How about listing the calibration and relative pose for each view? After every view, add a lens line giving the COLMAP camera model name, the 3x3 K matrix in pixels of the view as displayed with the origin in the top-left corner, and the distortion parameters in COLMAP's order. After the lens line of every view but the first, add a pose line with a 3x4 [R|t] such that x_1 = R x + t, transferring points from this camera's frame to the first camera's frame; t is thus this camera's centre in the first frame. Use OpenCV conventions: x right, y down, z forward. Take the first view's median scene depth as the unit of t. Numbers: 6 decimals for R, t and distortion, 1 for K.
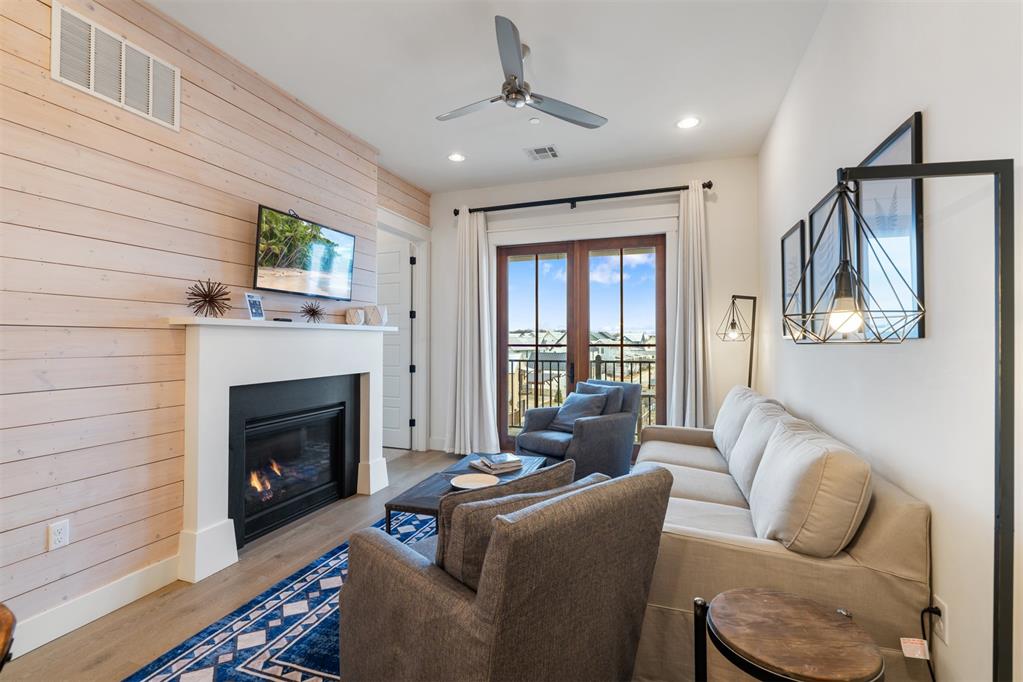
lens RADIAL K [[461.2, 0, 513.3], [0, 461.2, 333.3], [0, 0, 1]] dist [-0.007302, 0.003449]
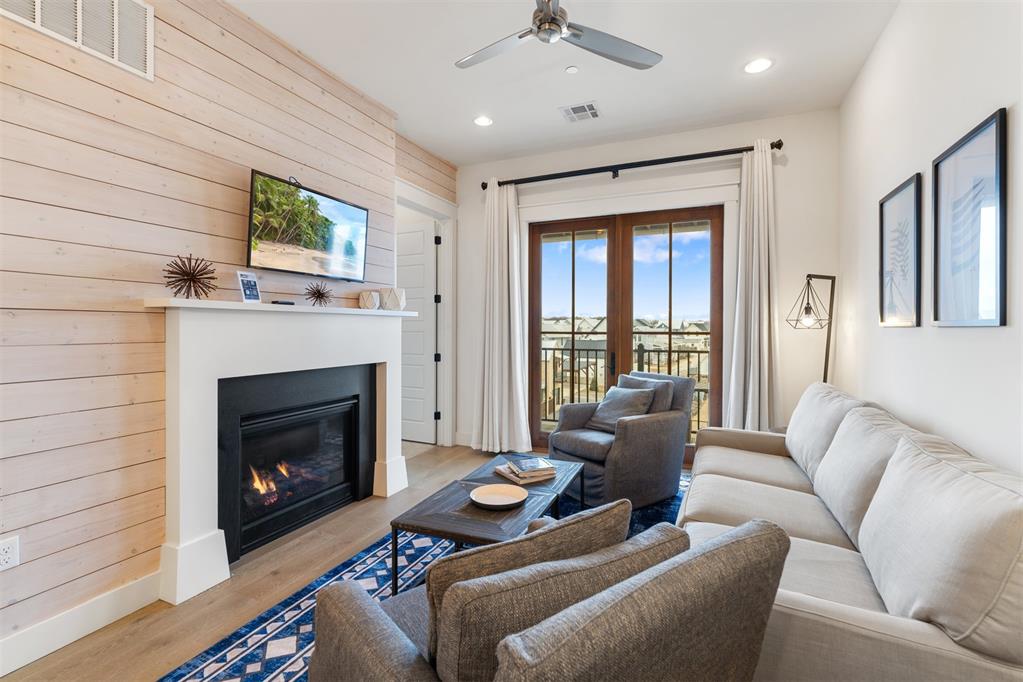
lens RADIAL K [[461.2, 0, 513.3], [0, 461.2, 331.6], [0, 0, 1]] dist [-0.007302, 0.003449]
pose [[0.997127, 0.003774, -0.075658, 0.004608], [-0.001934, 0.999701, 0.024377, 0.003302], [0.075728, -0.024160, 0.996836, 0.151955]]
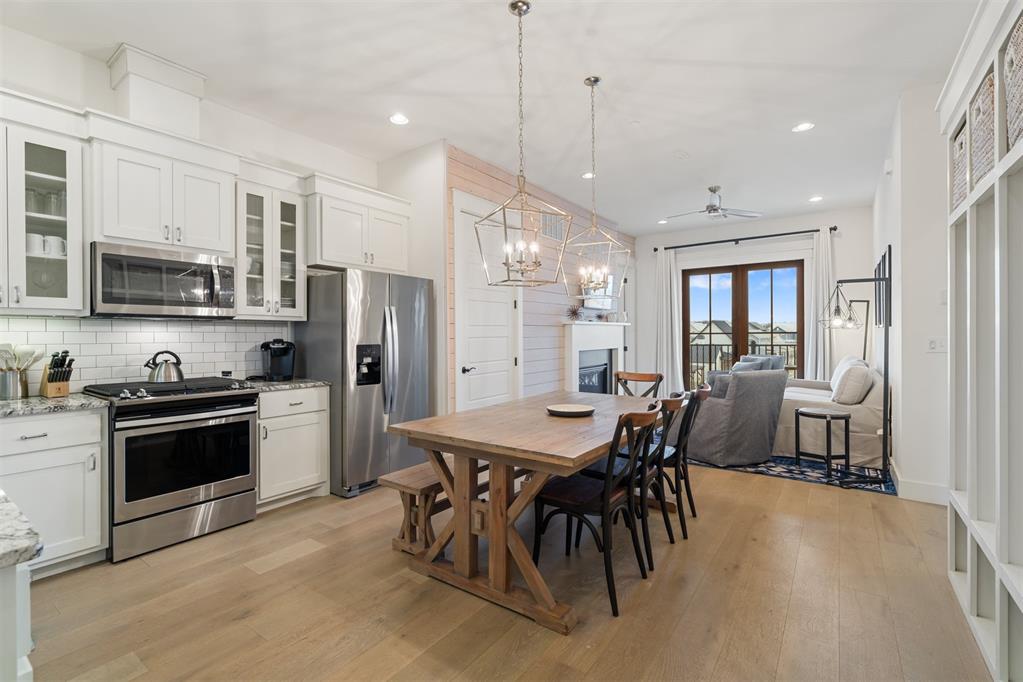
lens RADIAL K [[461.2, 0, 512.8], [0, 461.2, 336.9], [0, 0, 1]] dist [-0.007302, 0.003449]
pose [[0.959296, -0.004691, -0.282365, -0.243706], [0.011657, 0.999668, 0.022995, -0.007892], [0.282163, -0.025351, 0.959031, -1.092632]]
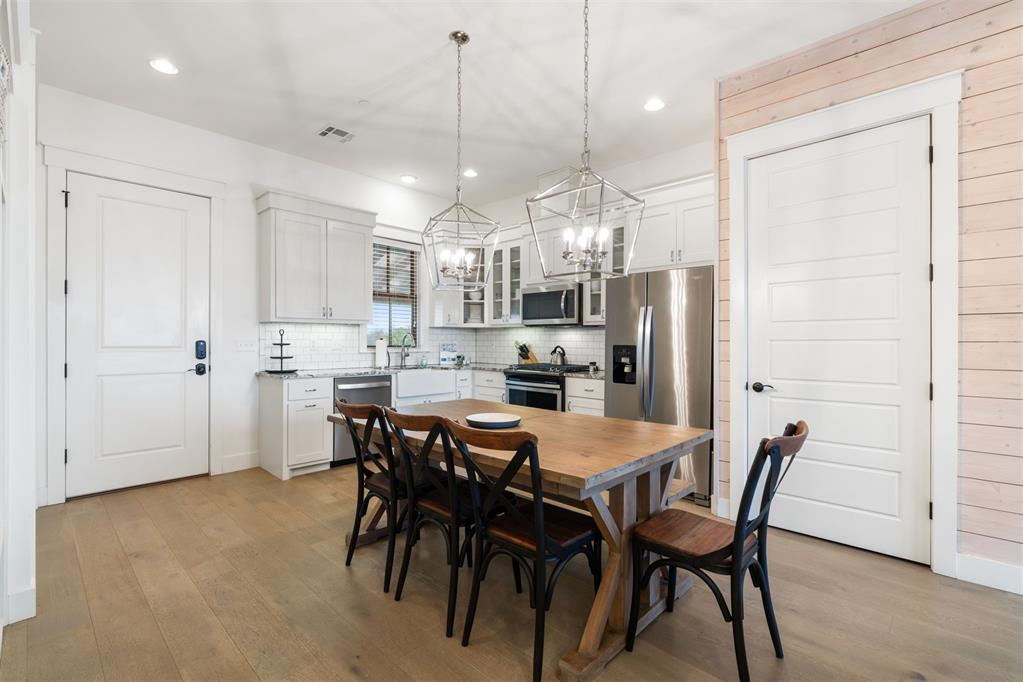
lens RADIAL K [[461.2, 0, 509.2], [0, 461.2, 343.2], [0, 0, 1]] dist [-0.007302, 0.003449]
pose [[-0.416701, 0.002201, -0.909041, 0.313401], [0.011362, 0.999932, -0.002788, 0.028525], [0.908972, -0.011490, -0.416698, 0.152871]]
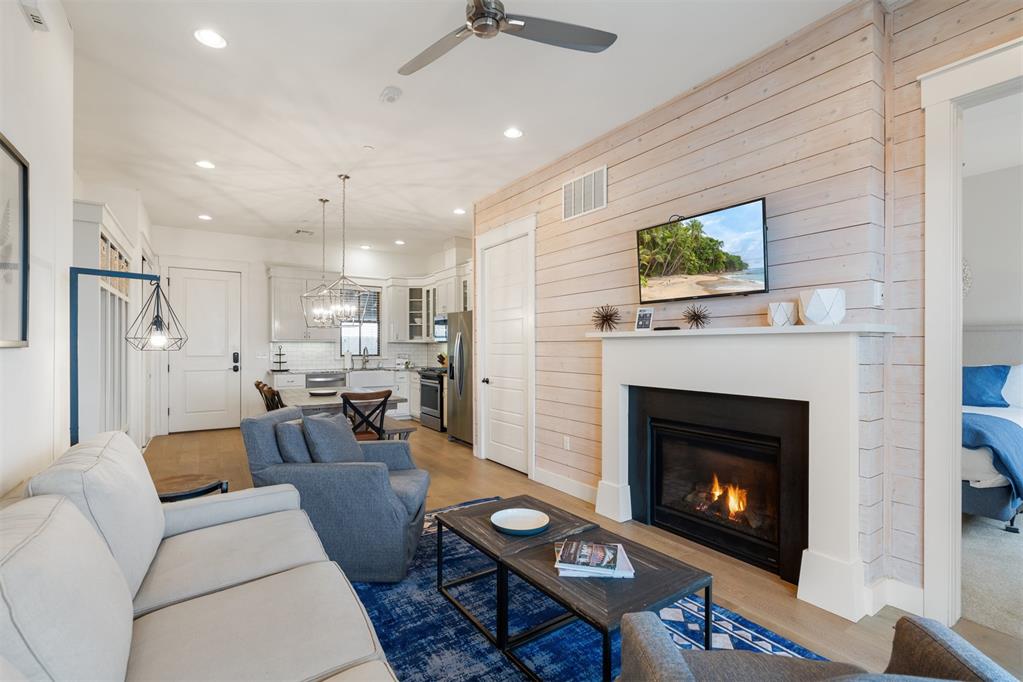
lens RADIAL K [[461.2, 0, 508.8], [0, 461.2, 347.1], [0, 0, 1]] dist [-0.007302, 0.003449]
pose [[-0.604599, -0.000372, -0.796530, 0.513541], [0.011398, 0.999893, -0.009118, 0.016704], [0.796448, -0.014592, -0.604531, 1.314058]]
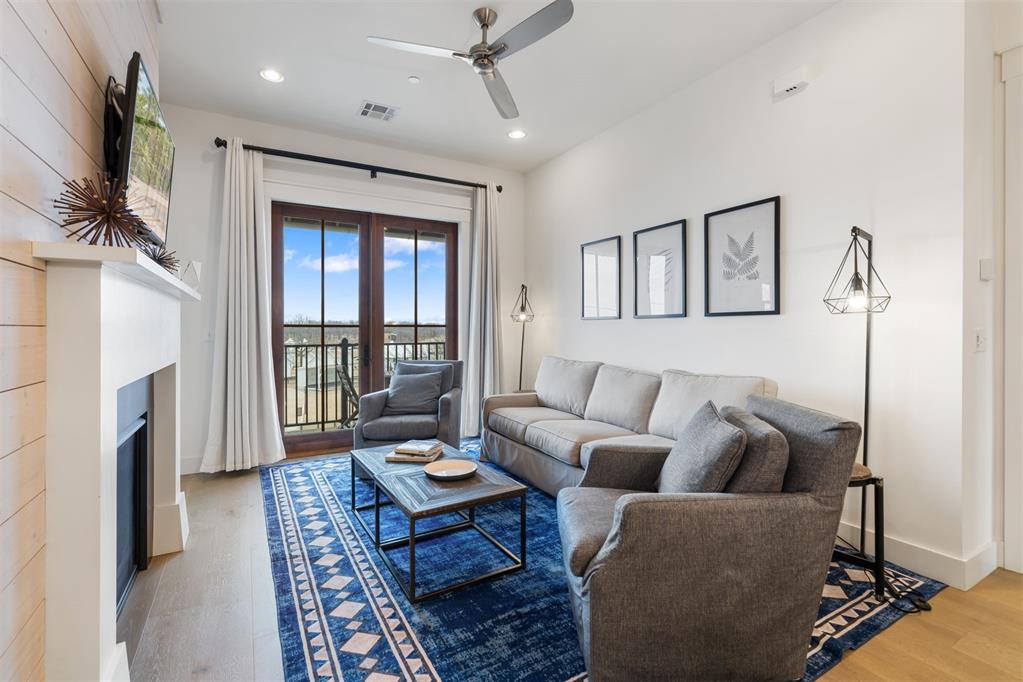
lens RADIAL K [[461.2, 0, 509.1], [0, 461.2, 330.7], [0, 0, 1]] dist [-0.007302, 0.003449]
pose [[0.654866, -0.001698, 0.755743, -0.615148], [-0.012907, 0.999827, 0.013430, 0.031305], [-0.755634, -0.018549, 0.654731, 0.283121]]
